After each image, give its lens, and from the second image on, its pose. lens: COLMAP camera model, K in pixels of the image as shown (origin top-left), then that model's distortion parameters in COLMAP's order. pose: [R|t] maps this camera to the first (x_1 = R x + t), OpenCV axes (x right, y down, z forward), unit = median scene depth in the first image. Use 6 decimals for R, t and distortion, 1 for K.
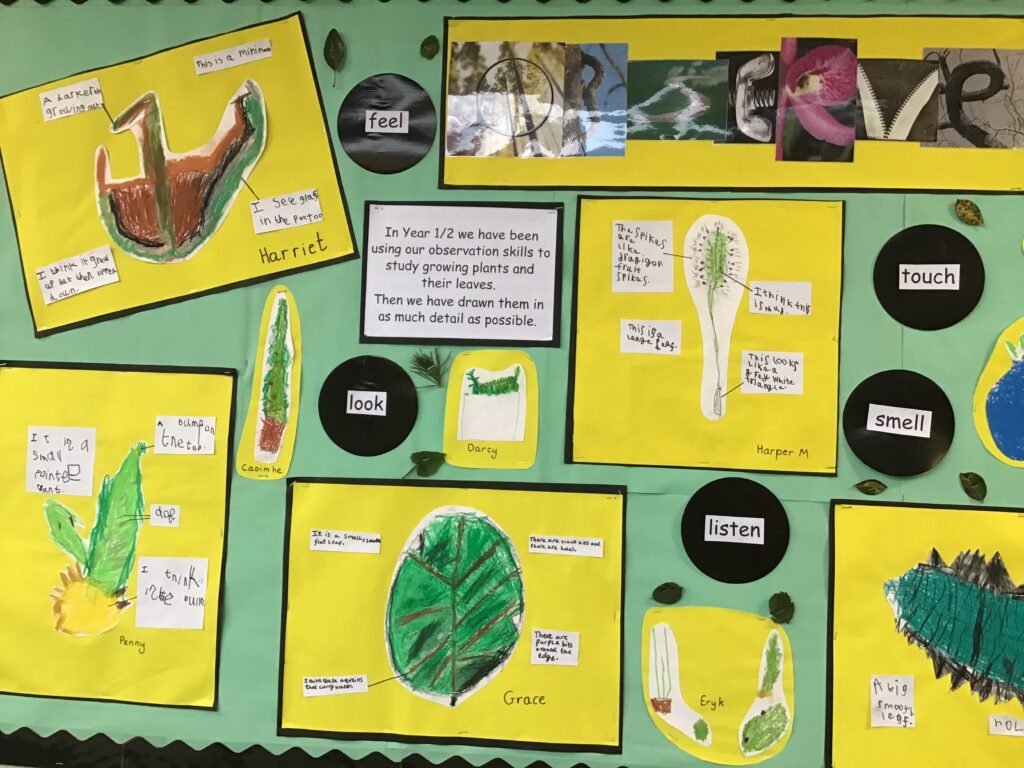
lens RADIAL K [[930.0, 0, 519.6], [0, 930.0, 385.0], [0, 0, 1]] dist [0.066782, -0.136265]
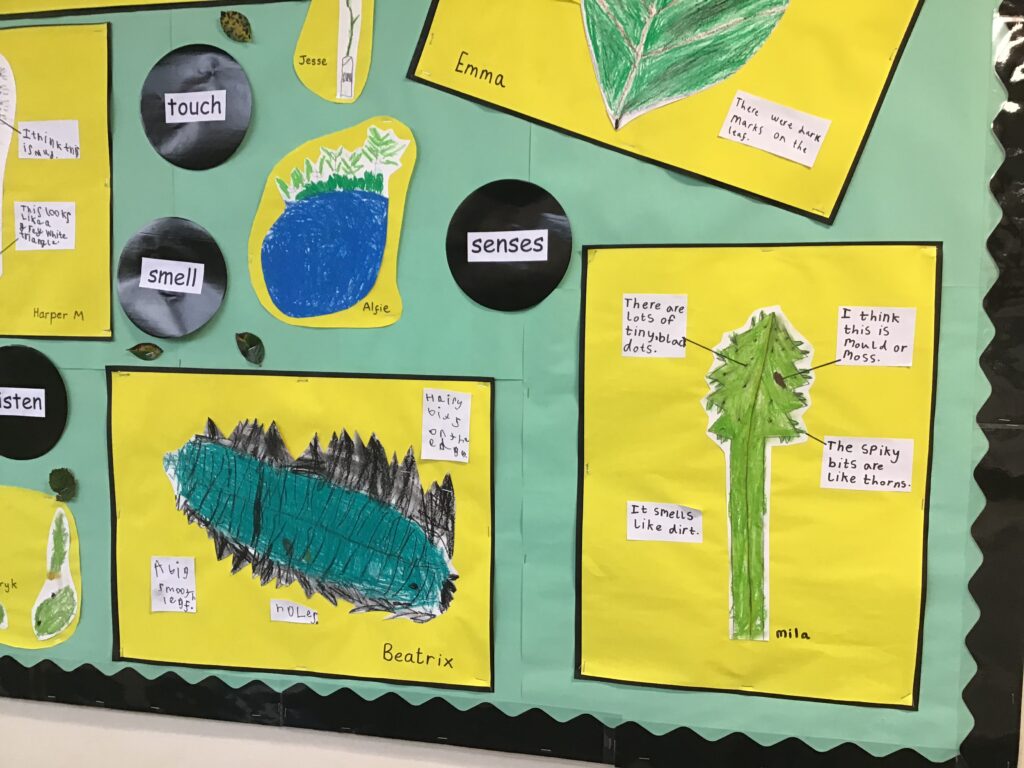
lens RADIAL K [[930.0, 0, 516.4], [0, 930.0, 383.7], [0, 0, 1]] dist [0.066782, -0.136265]
pose [[0.993809, -0.017064, -0.109786, 0.823169], [0.029137, 0.993579, 0.109327, 0.052183], [0.107216, -0.111849, 0.987924, 0.152532]]
